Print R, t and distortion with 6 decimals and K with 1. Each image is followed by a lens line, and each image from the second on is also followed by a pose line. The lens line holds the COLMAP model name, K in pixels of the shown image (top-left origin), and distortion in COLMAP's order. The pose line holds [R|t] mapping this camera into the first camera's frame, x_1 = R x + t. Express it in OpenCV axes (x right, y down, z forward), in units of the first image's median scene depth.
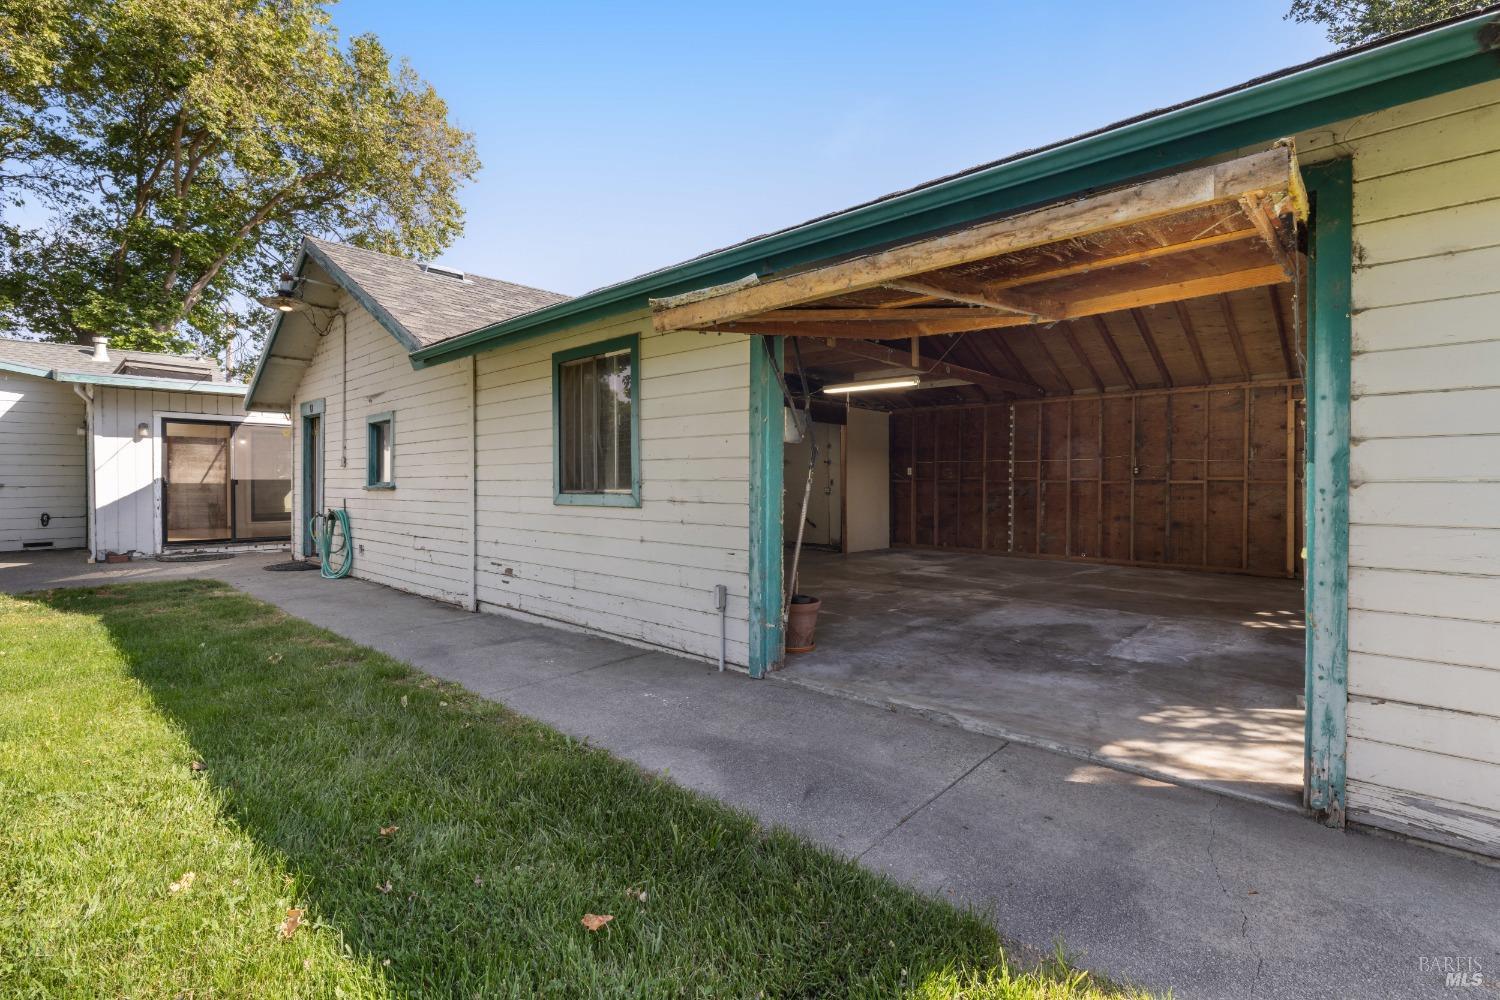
lens RADIAL K [[691.4, 0, 745.7], [0, 691.4, 487.4], [0, 0, 1]] dist [-0.000579, 0.000066]
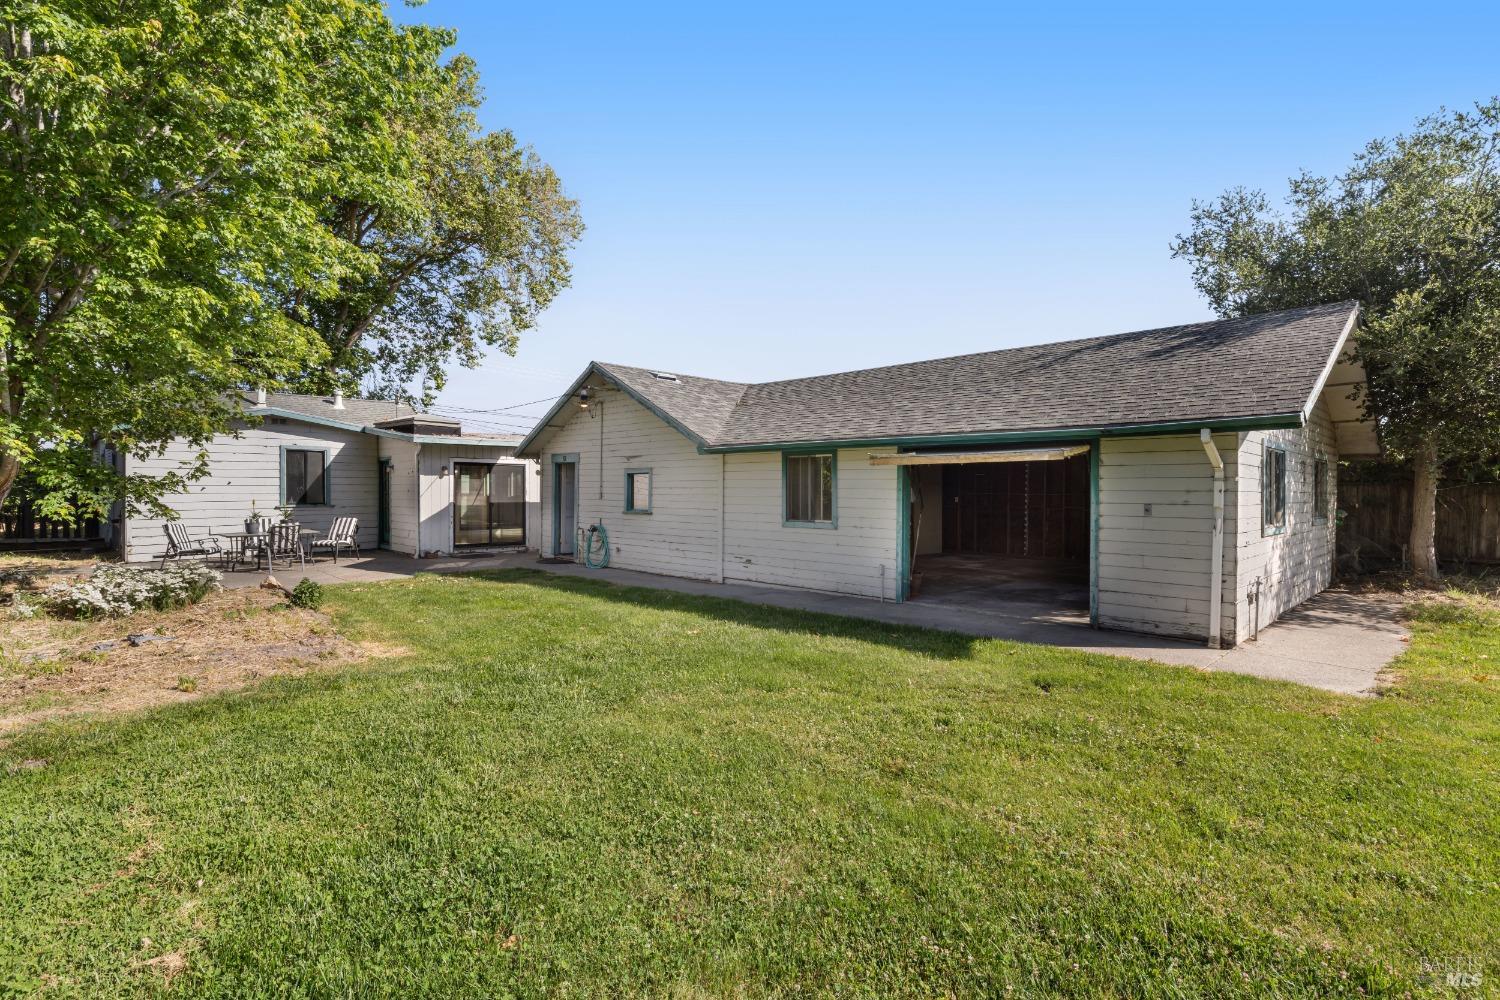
lens RADIAL K [[712.5, 0, 754.8], [0, 712.5, 493.5], [0, 0, 1]] dist [0.000307, -0.000066]
pose [[0.999556, 0.004586, -0.029454, -0.178562], [-0.004630, 0.999988, -0.001422, -0.040407], [0.029447, 0.001557, 0.999565, -0.631357]]
